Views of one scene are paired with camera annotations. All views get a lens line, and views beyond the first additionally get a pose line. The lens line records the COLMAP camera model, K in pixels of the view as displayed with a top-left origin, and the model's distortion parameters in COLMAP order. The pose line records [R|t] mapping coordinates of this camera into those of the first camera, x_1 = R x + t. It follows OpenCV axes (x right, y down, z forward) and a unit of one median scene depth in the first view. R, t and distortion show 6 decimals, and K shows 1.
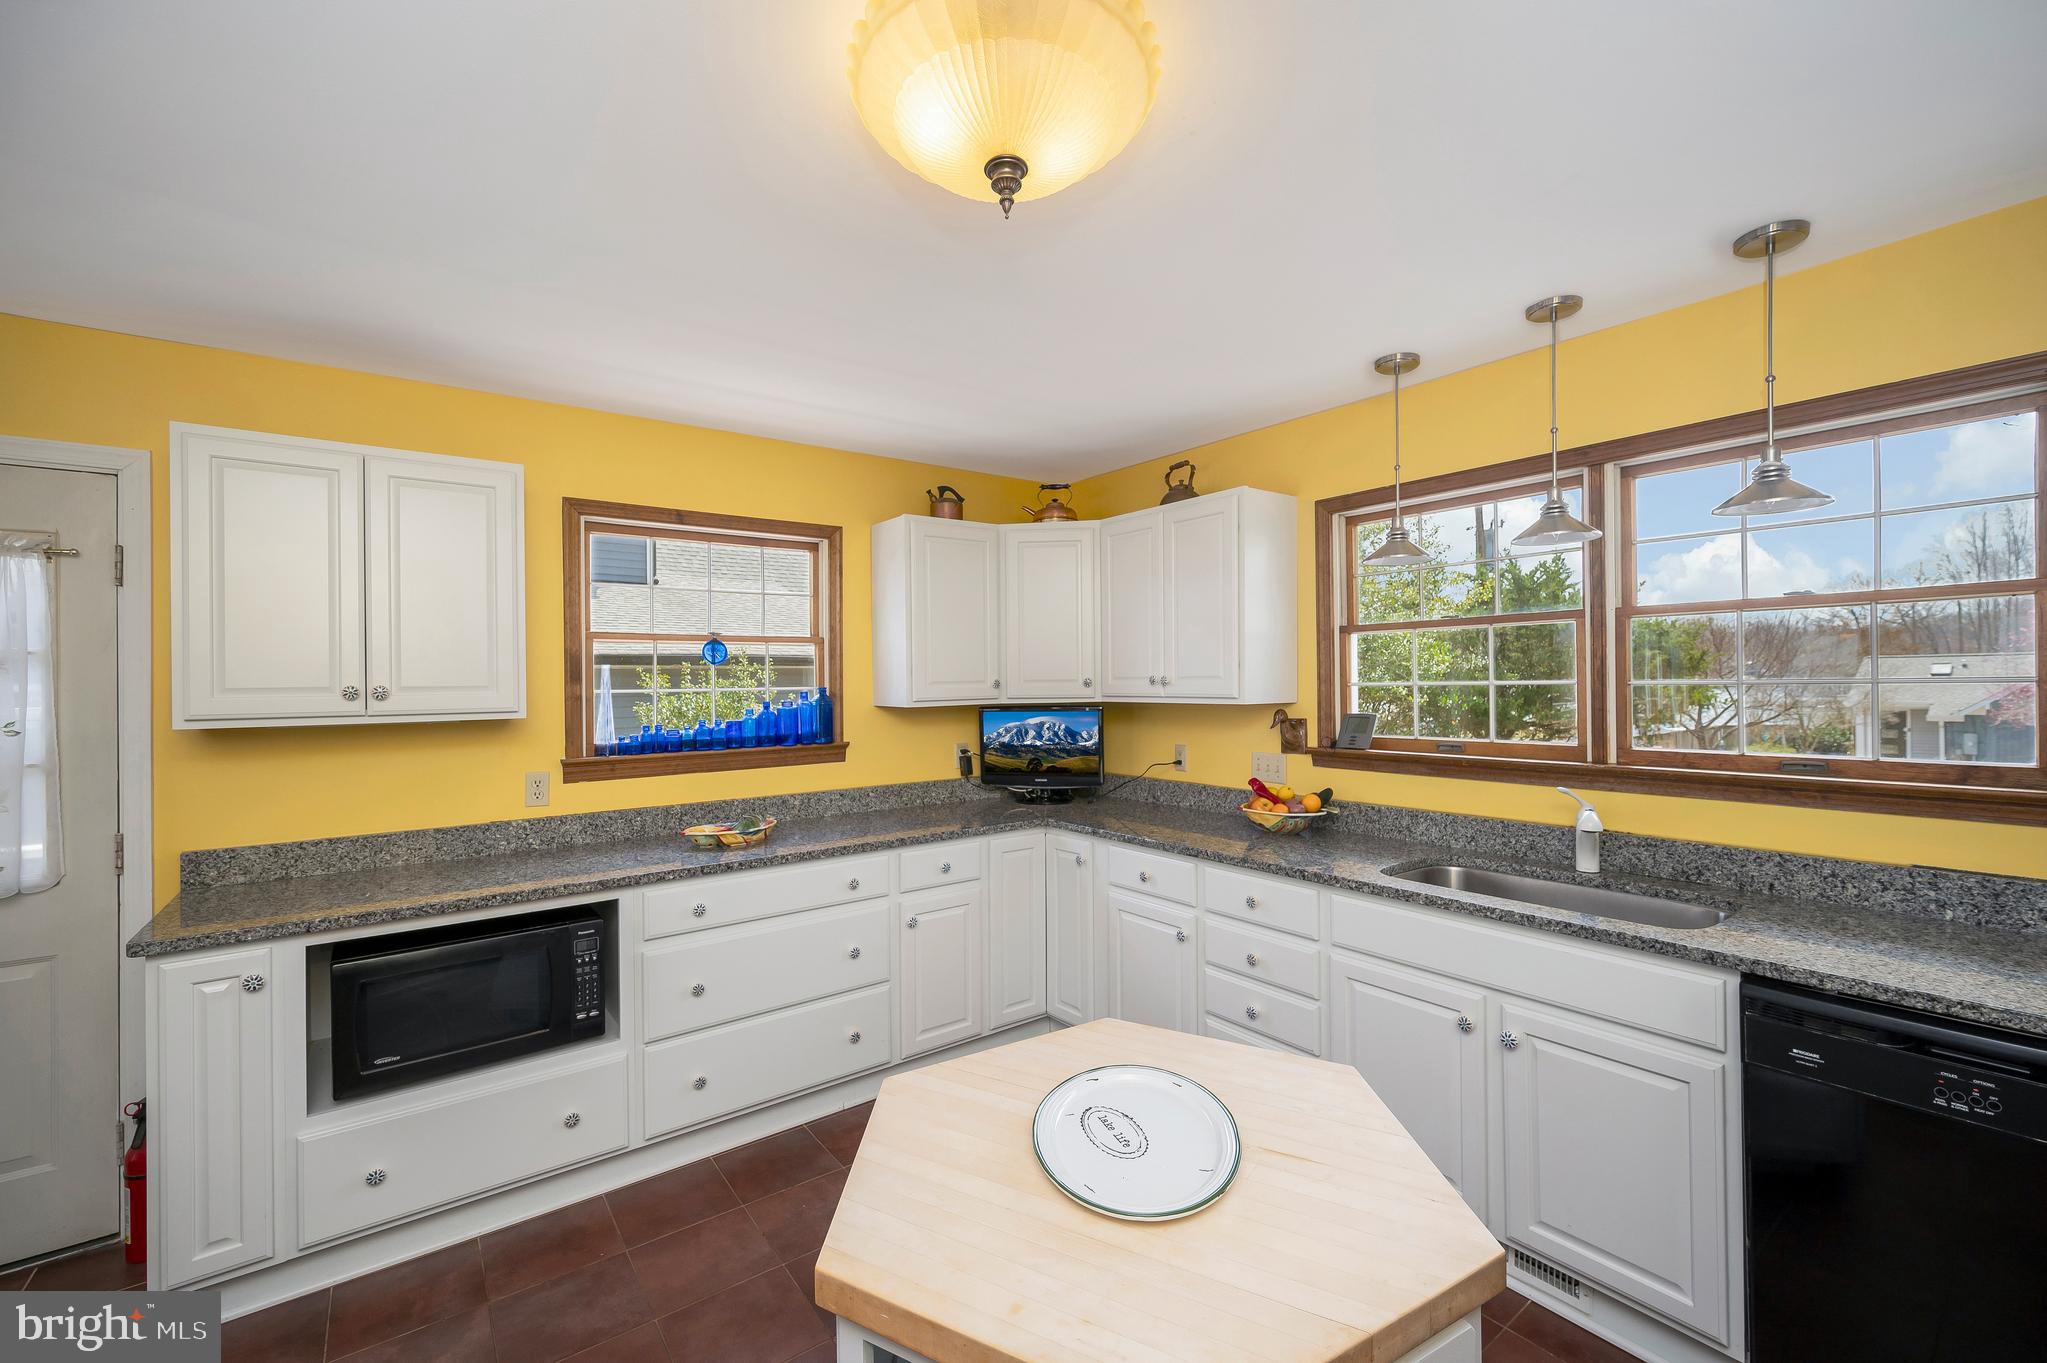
lens RADIAL K [[850.1, 0, 1020.3], [0, 850.1, 669.0], [0, 0, 1]] dist [0.001824, -0.000219]
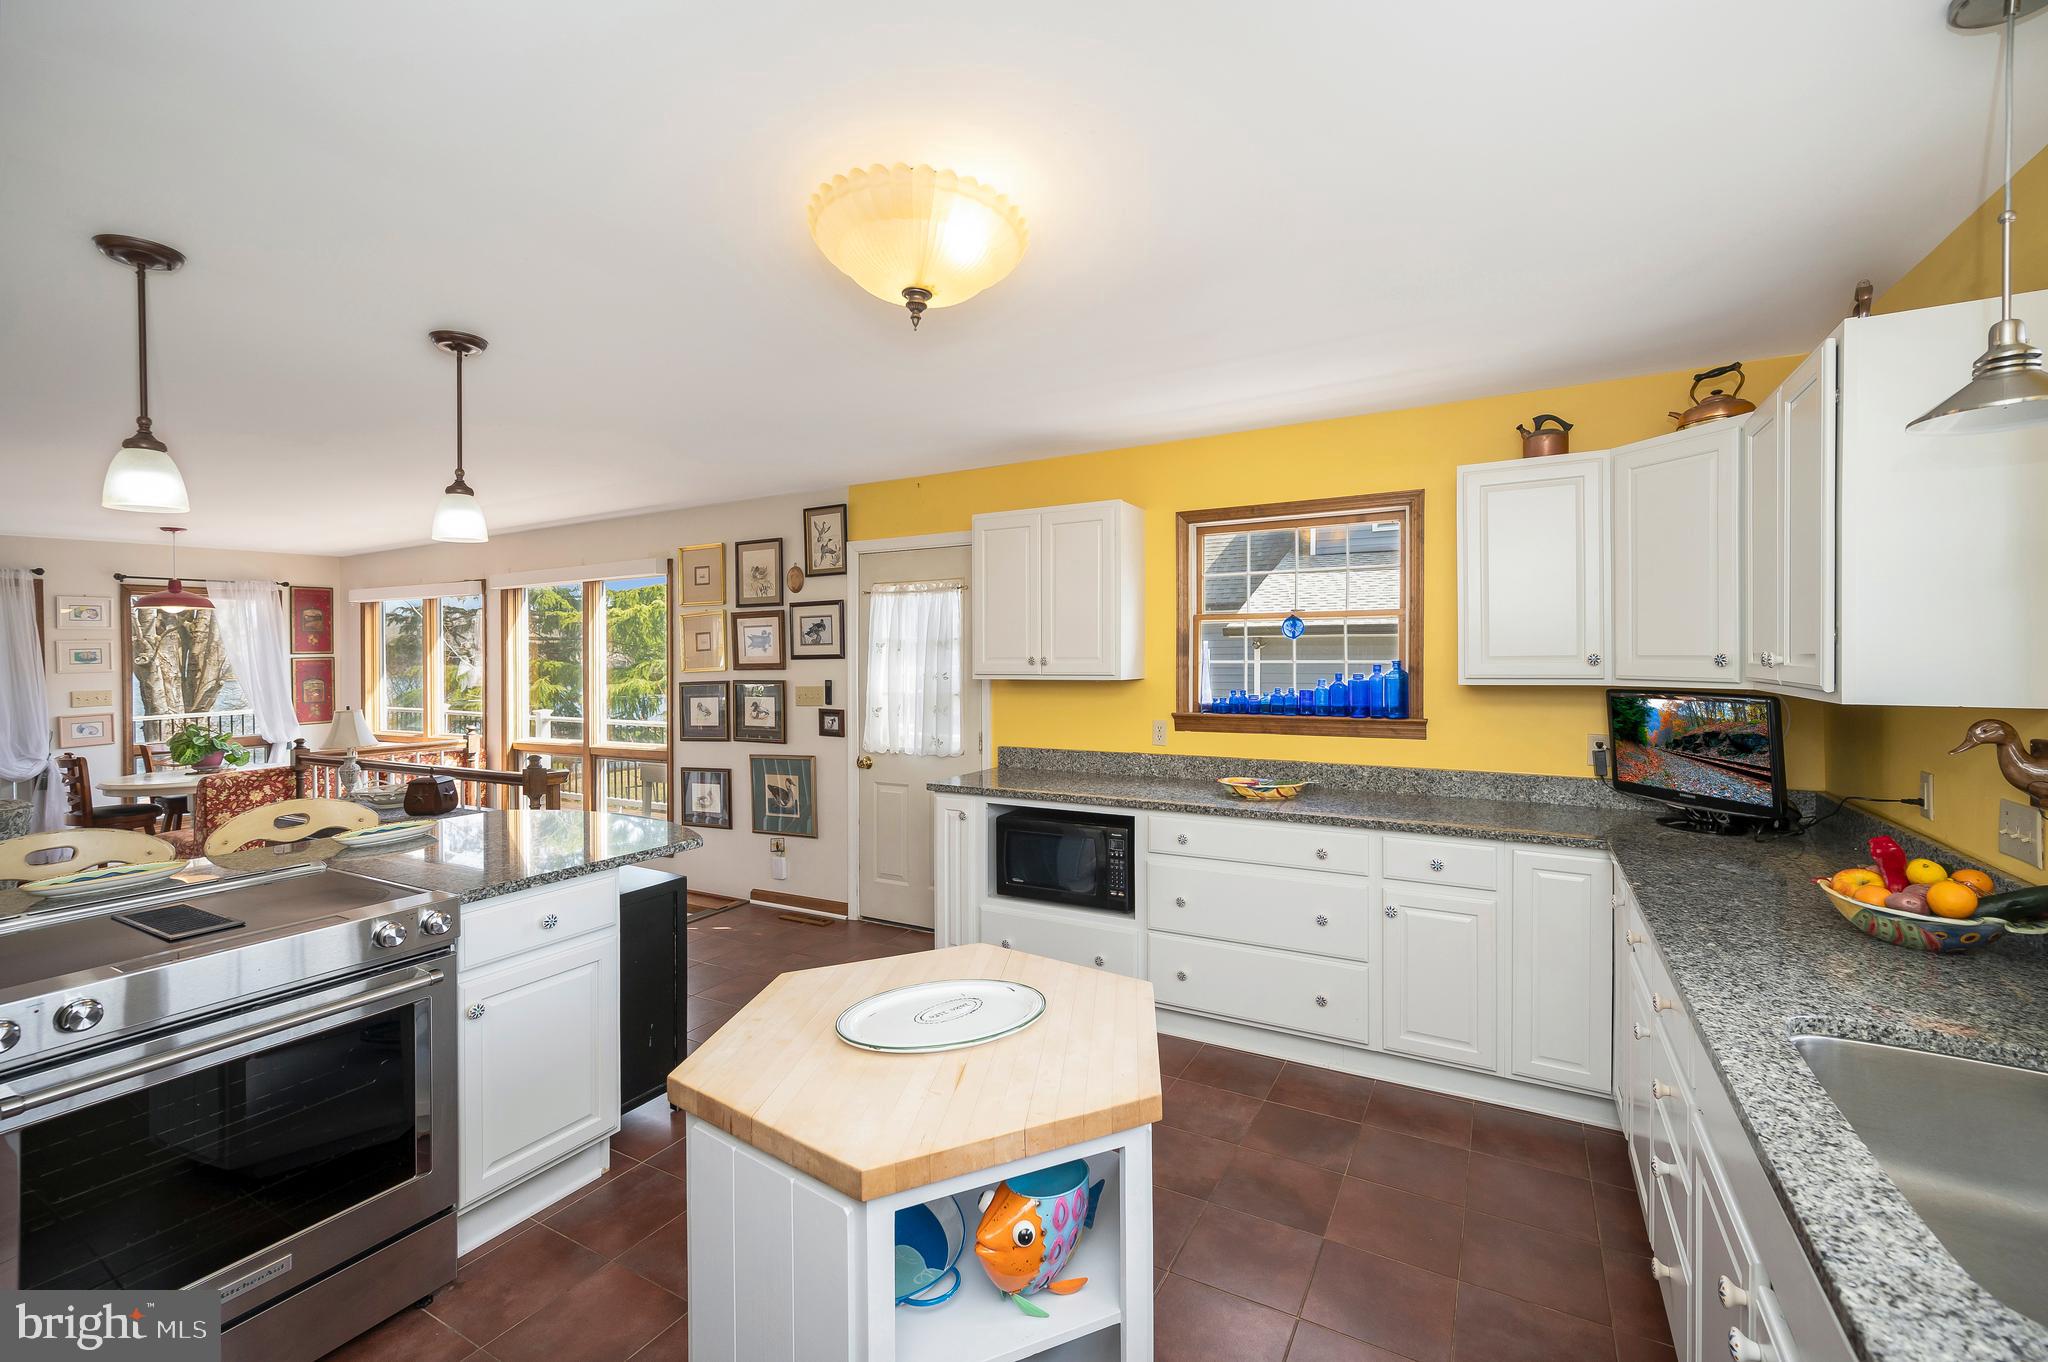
lens RADIAL K [[850.5, 0, 1020.8], [0, 850.5, 668.5], [0, 0, 1]] dist [0.001824, -0.000219]
pose [[0.389633, 0.023325, -0.920675, 0.550789], [0.013385, 0.999430, 0.030985, -0.005824], [0.920873, -0.024396, 0.389099, 0.252377]]
